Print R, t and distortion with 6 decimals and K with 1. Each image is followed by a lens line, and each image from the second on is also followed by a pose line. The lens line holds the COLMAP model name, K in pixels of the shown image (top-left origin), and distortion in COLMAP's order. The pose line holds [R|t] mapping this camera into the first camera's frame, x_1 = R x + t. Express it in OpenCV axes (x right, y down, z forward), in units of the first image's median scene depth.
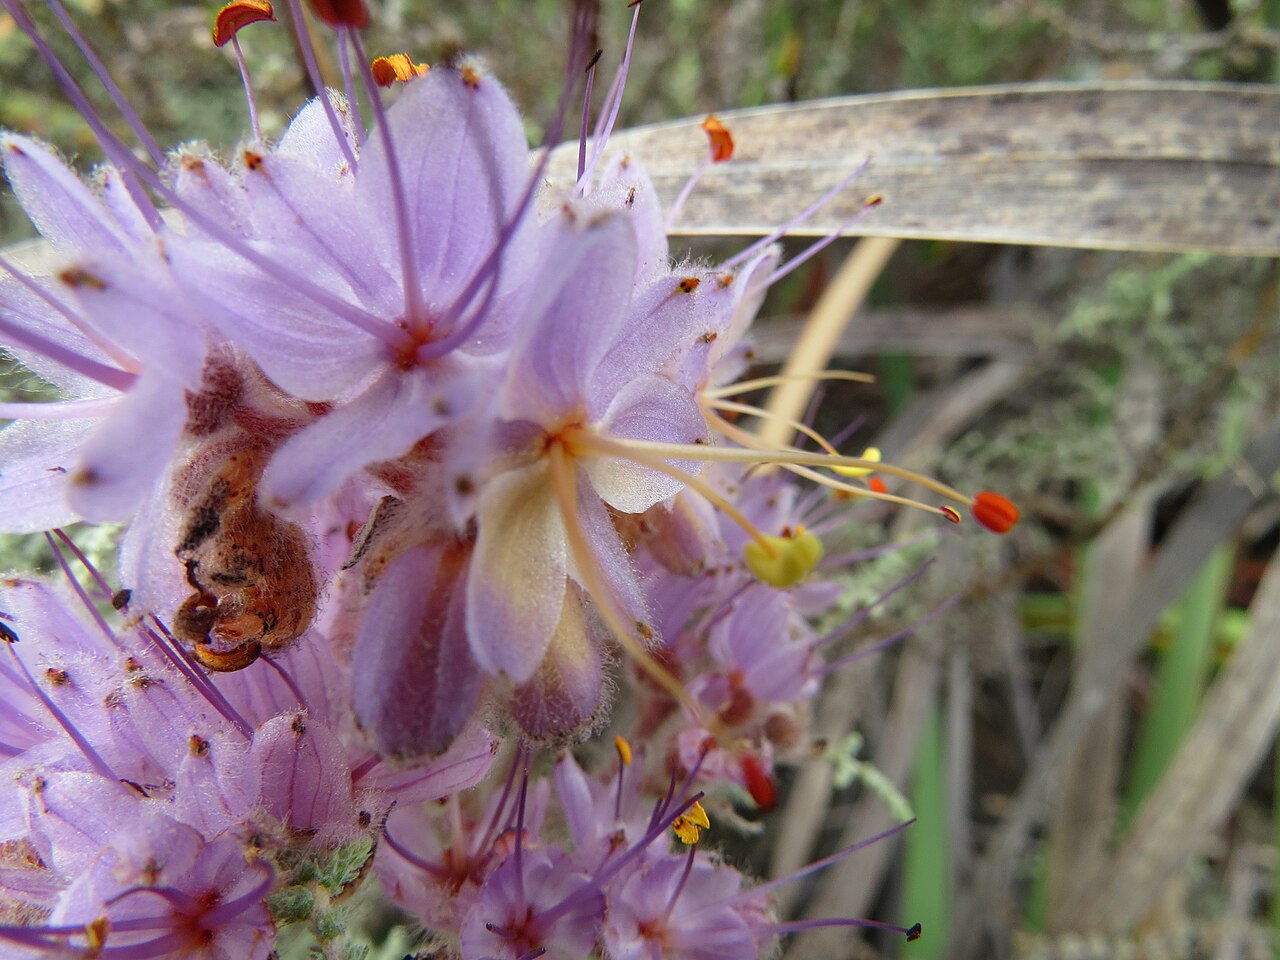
lens RADIAL K [[905.5, 0, 641.7], [0, 905.5, 473.8], [0, 0, 1]] dist [-0.022554, -0.019463]
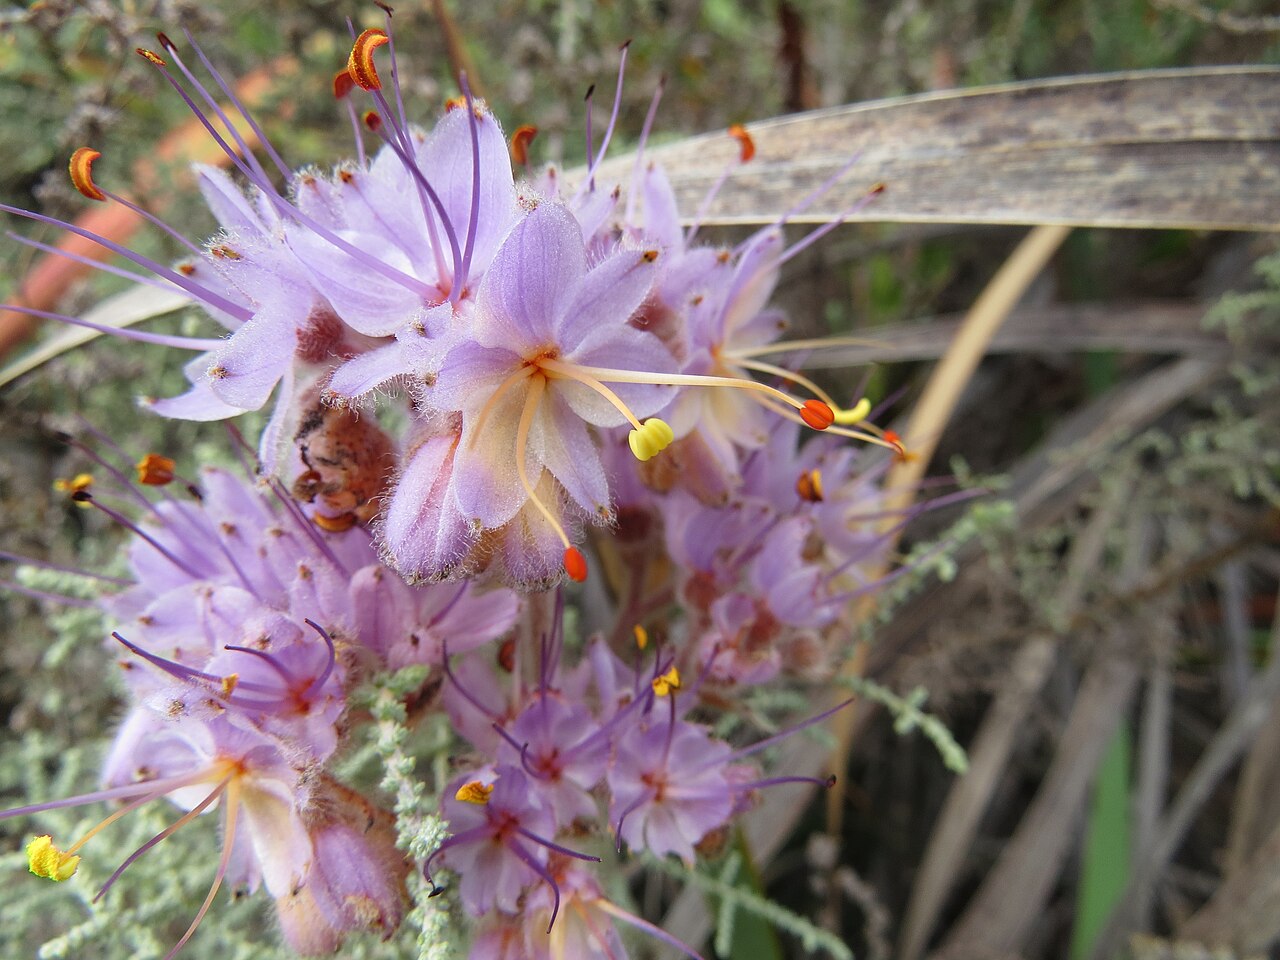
lens RADIAL K [[905.5, 0, 644.2], [0, 905.5, 479.5], [0, 0, 1]] dist [-0.022554, -0.019463]
pose [[0.970260, 0.036399, -0.239312, 0.252308], [-0.037229, 0.999306, 0.001052, 0.079707], [0.239184, 0.007888, 0.970942, -0.197477]]
